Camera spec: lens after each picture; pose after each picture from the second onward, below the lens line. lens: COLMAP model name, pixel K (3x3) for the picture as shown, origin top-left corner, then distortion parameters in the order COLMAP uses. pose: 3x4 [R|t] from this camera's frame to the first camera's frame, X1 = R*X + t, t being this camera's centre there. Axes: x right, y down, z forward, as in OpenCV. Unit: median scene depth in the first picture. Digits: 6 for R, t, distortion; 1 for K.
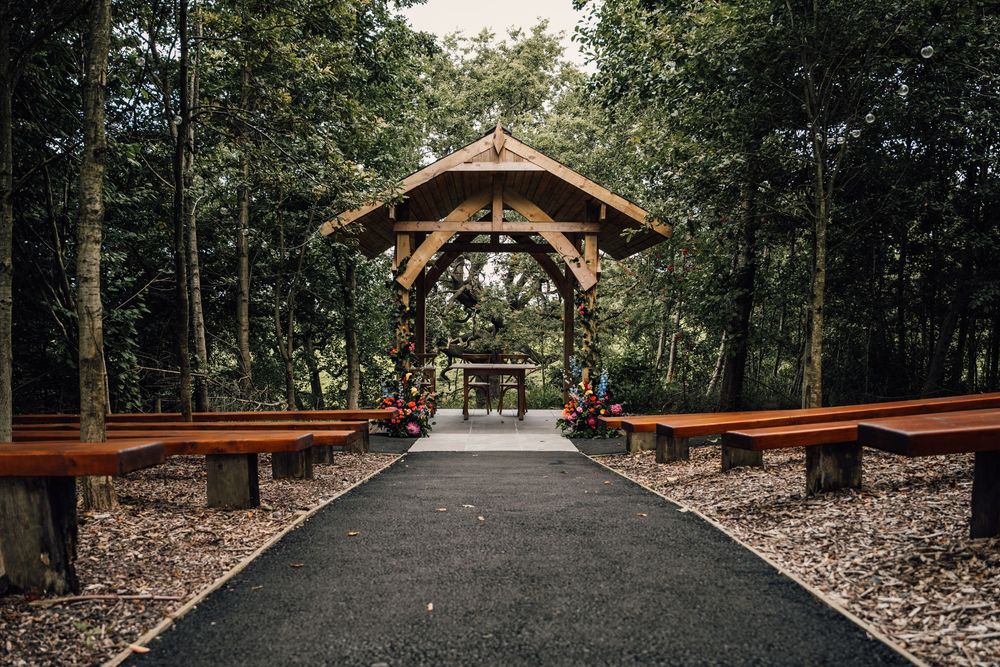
lens RADIAL K [[719.5, 0, 496.8], [0, 719.5, 372.3], [0, 0, 1]] dist [-0.076845, 0.003960]
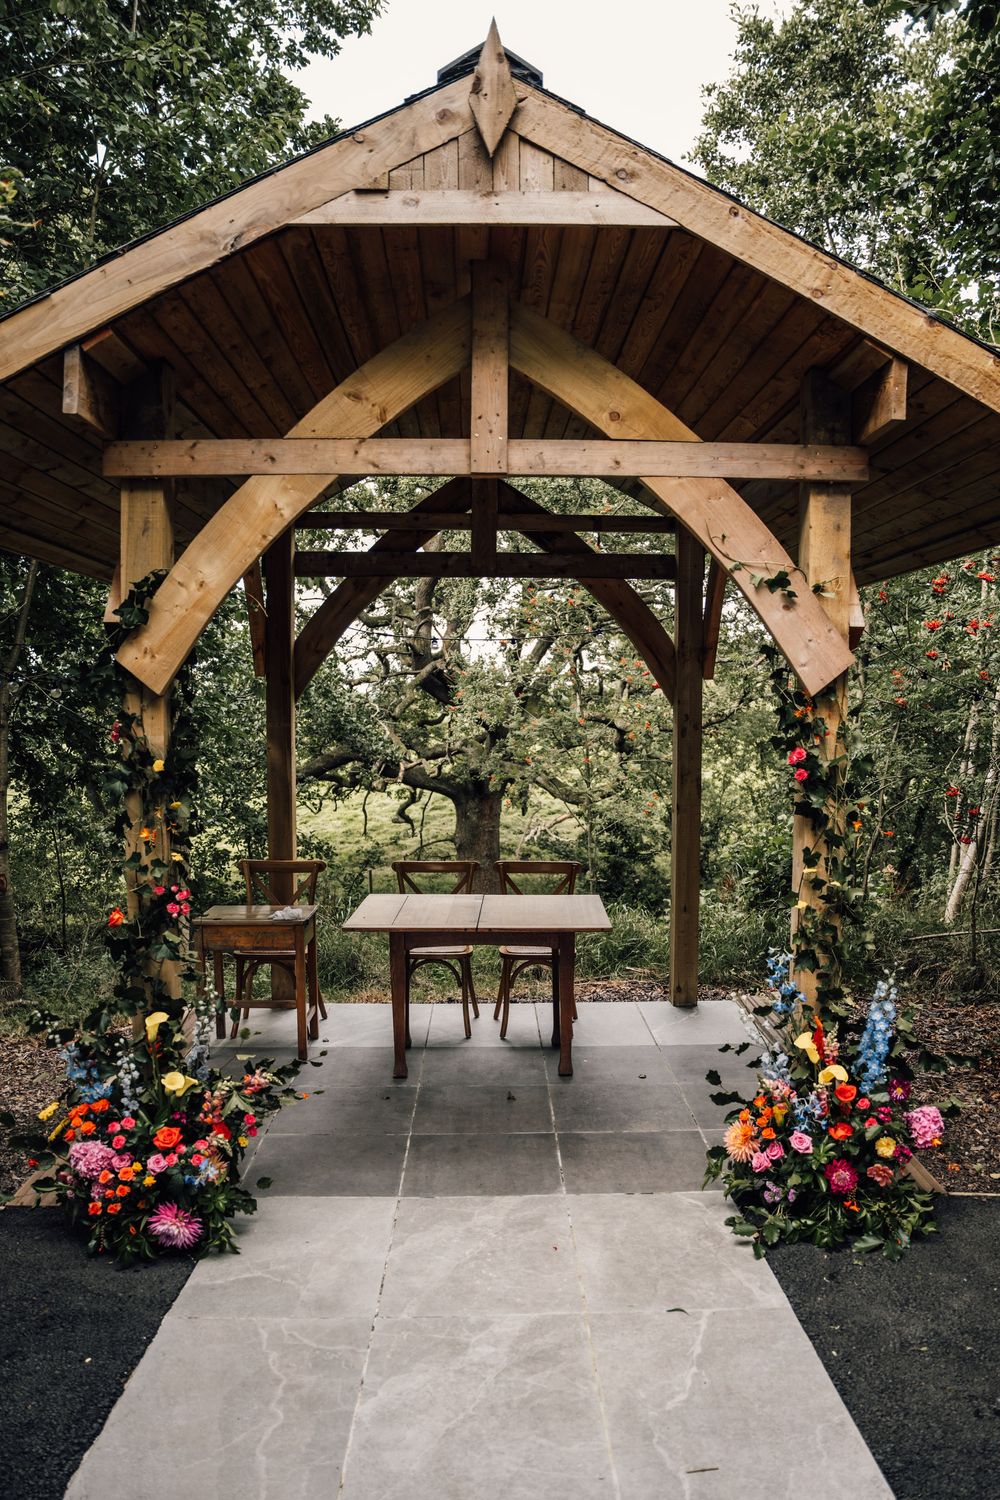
lens RADIAL K [[1079.3, 0, 505.8], [0, 1079.3, 805.0], [0, 0, 1]] dist [-0.076845, 0.003960]
pose [[0.999915, -0.006220, 0.011461, 0.001277], [0.006059, 0.999884, 0.013998, -0.078388], [-0.011547, -0.013927, 0.999836, 0.596413]]
